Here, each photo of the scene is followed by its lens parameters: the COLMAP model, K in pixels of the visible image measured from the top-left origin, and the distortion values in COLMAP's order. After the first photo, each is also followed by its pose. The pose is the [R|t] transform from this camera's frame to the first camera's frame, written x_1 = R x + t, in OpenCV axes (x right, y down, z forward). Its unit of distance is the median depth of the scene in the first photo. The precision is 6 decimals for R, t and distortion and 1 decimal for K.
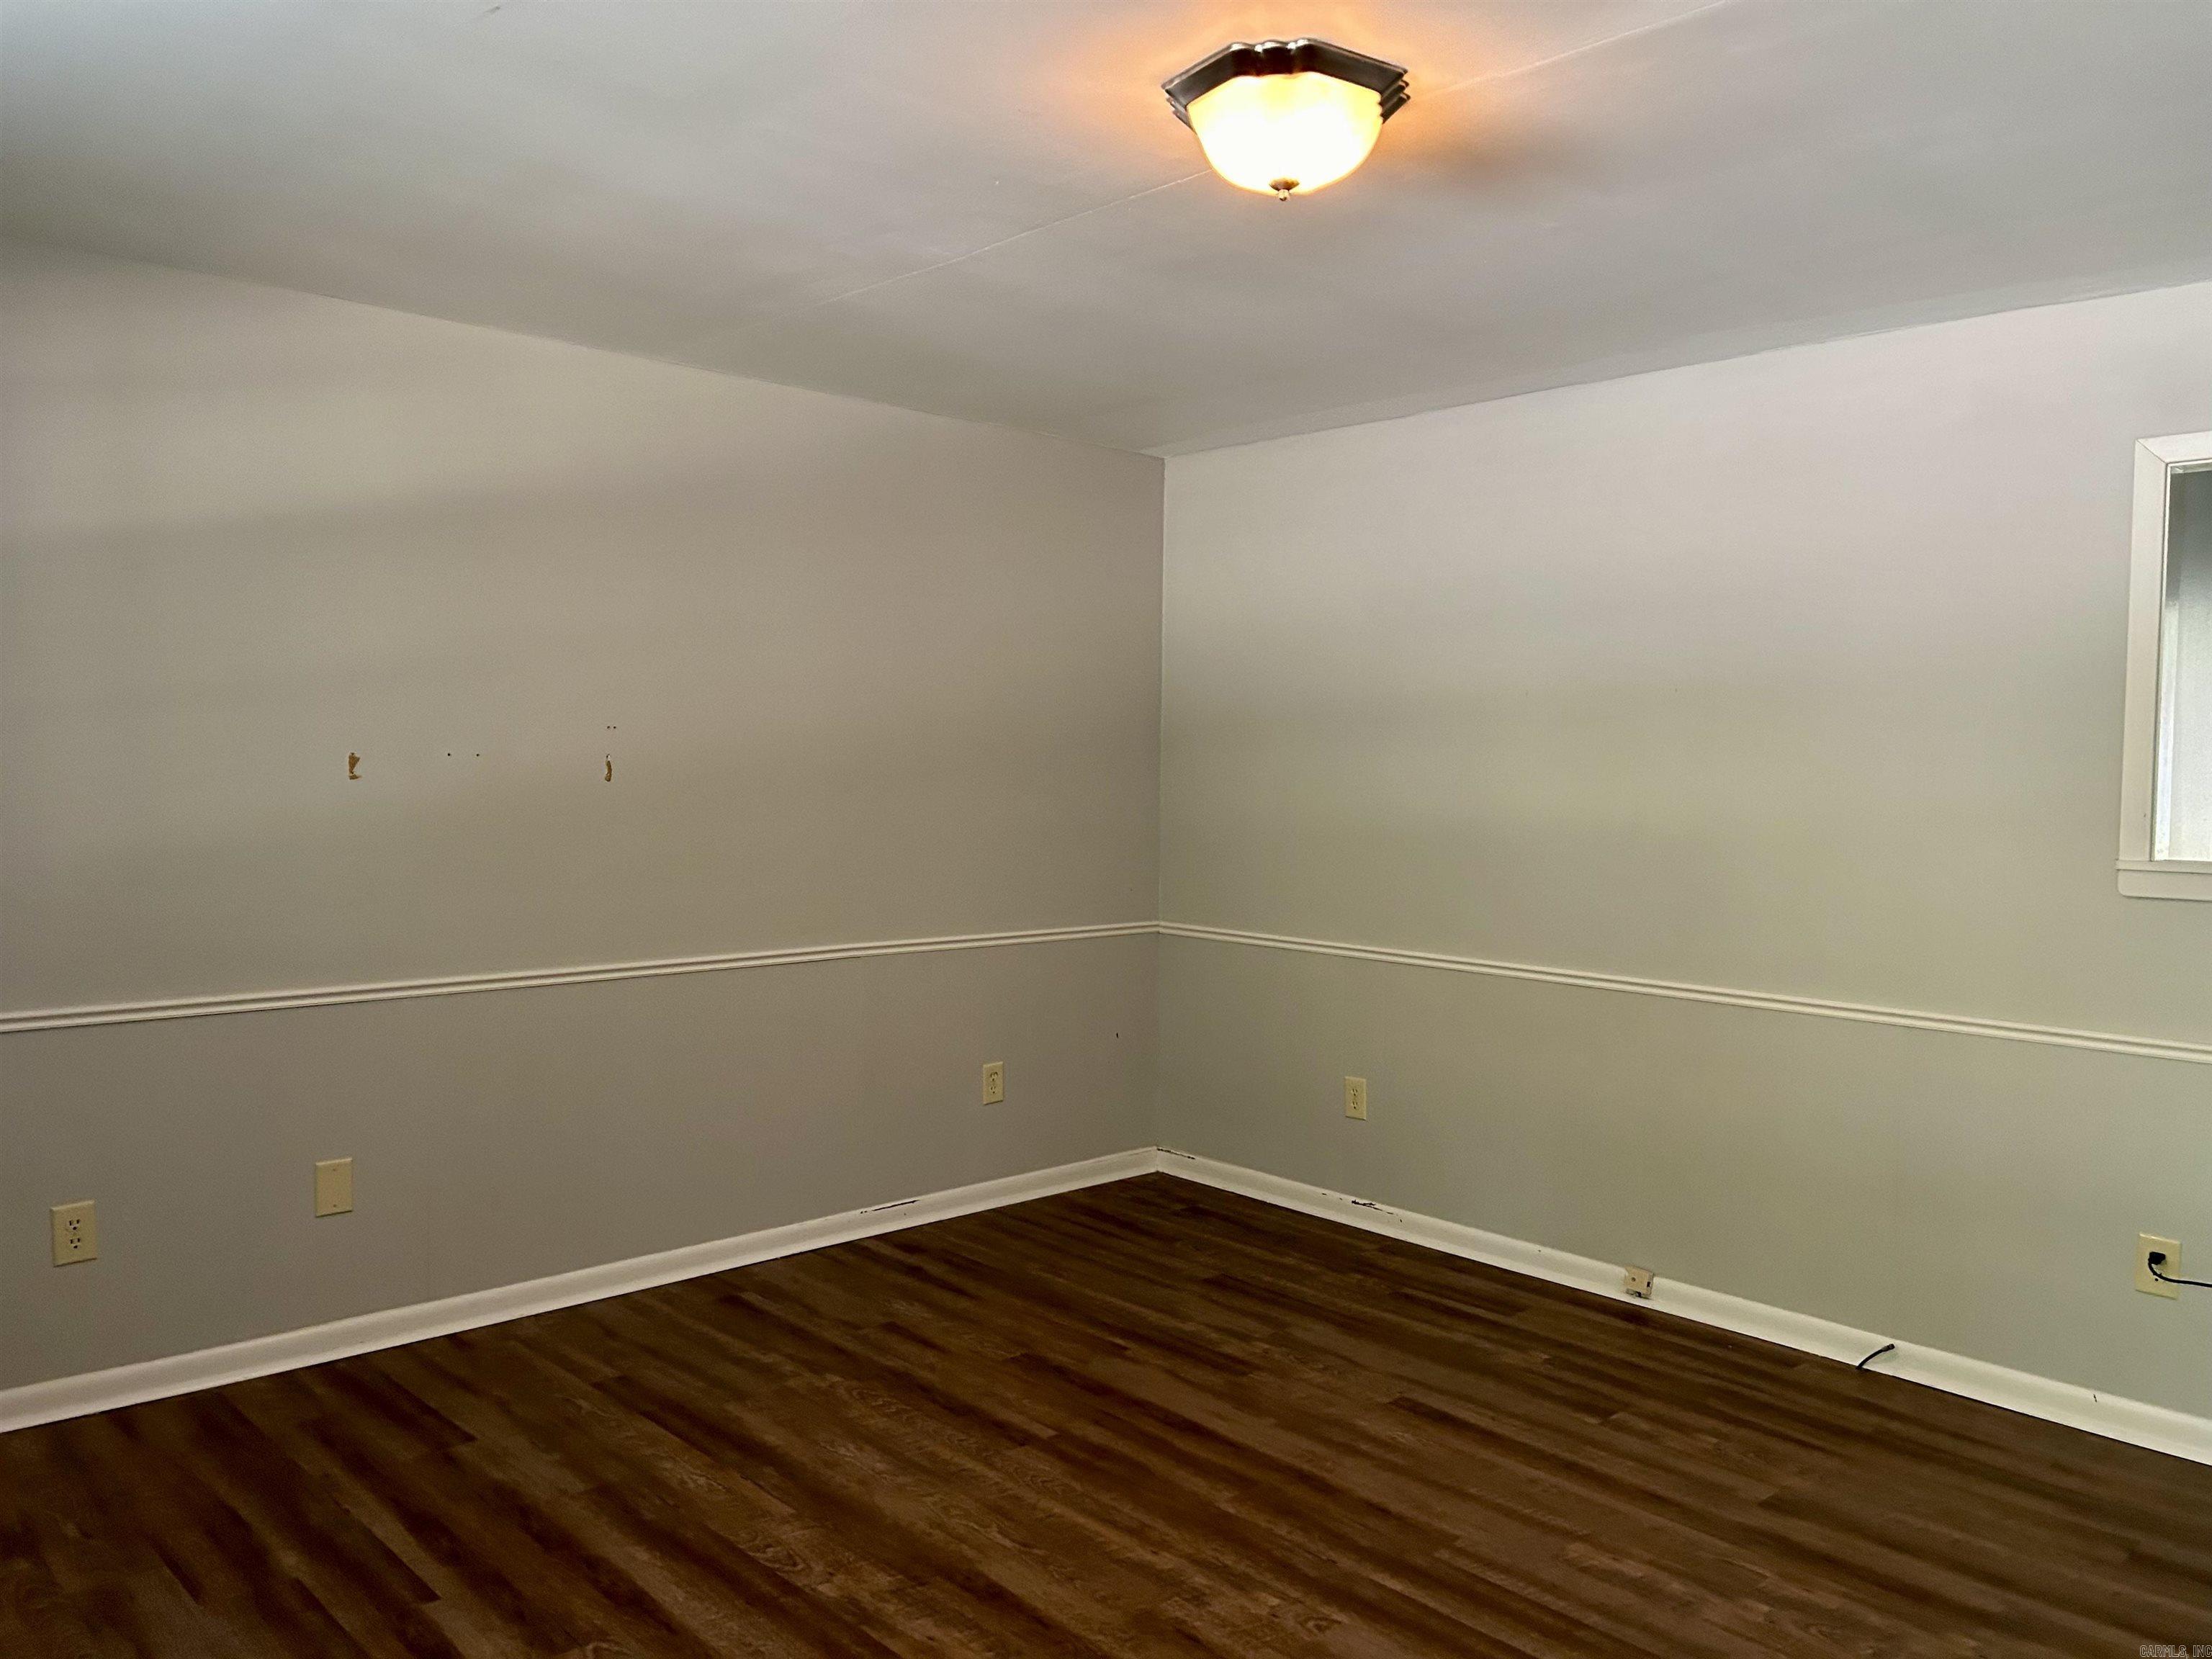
lens RADIAL K [[1682.4, 0, 1099.6], [0, 1682.4, 852.0], [0, 0, 1]] dist [0.032065, -0.032398]
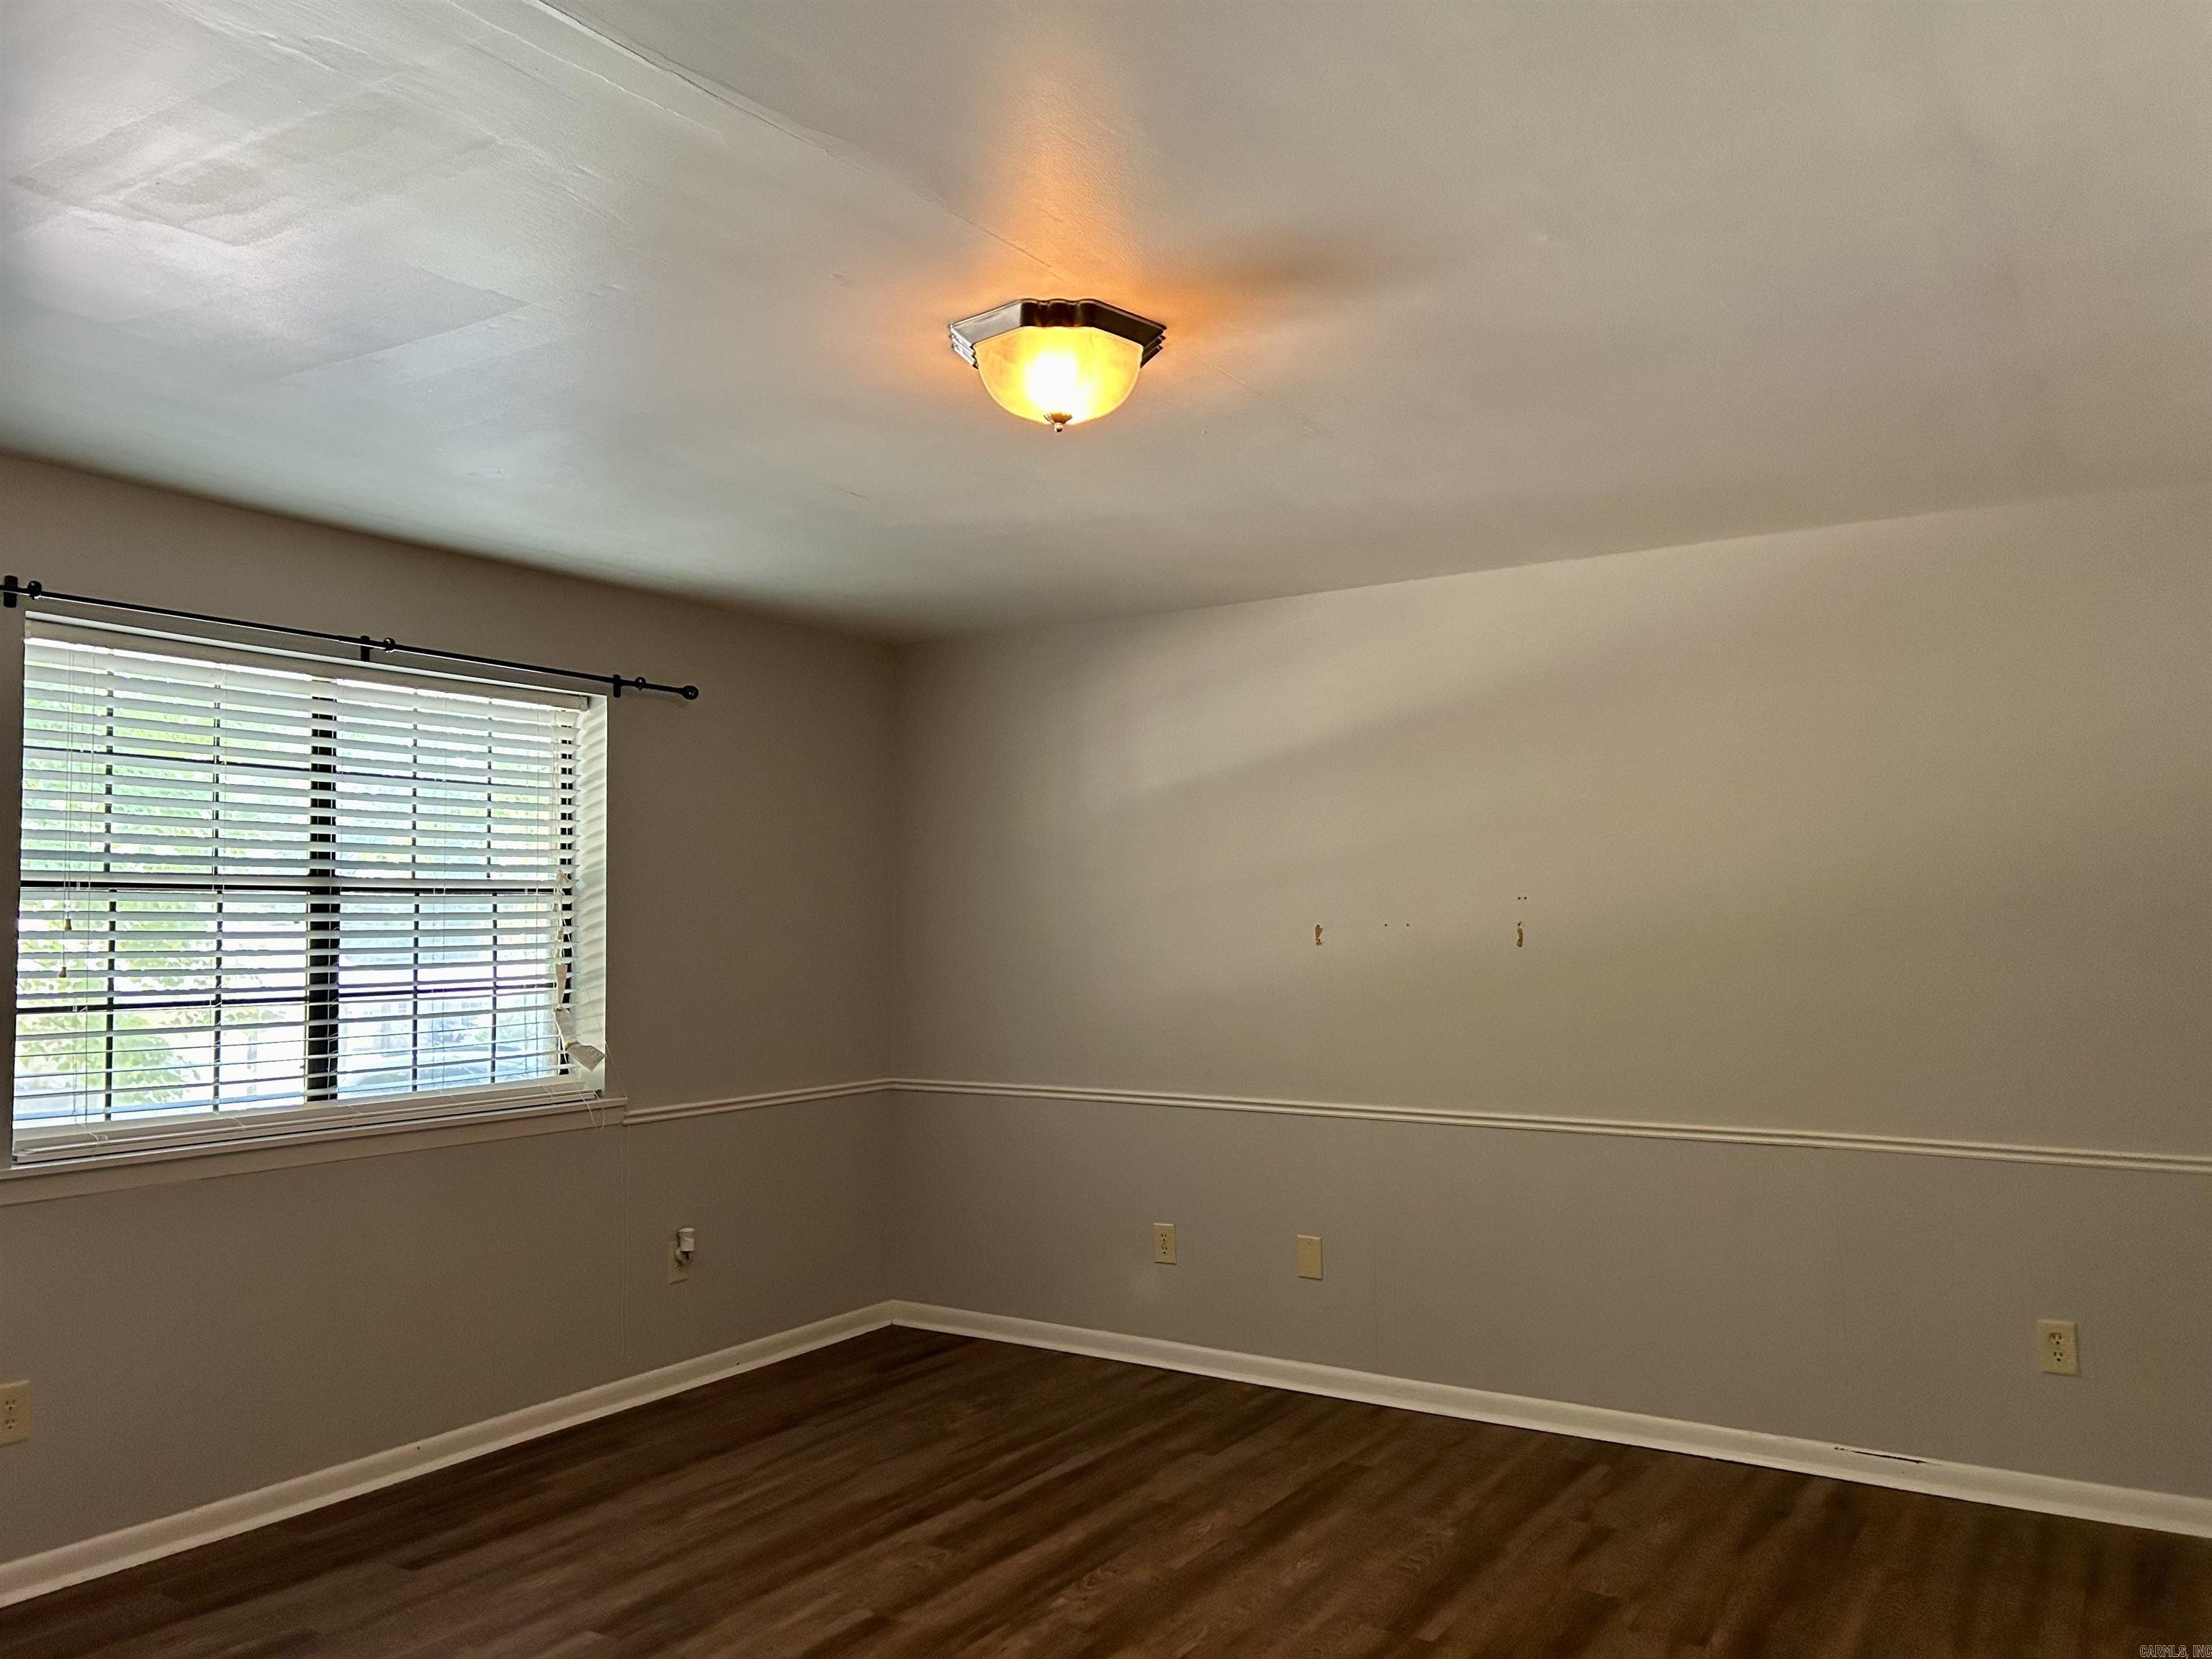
lens RADIAL K [[1682.4, 0, 1103.1], [0, 1682.4, 807.2], [0, 0, 1]] dist [0.032065, -0.032398]
pose [[0.259987, -0.068530, -0.963177, 0.809684], [-0.047092, 0.995392, -0.083533, -0.032290], [0.964463, 0.067076, 0.255561, 0.503050]]
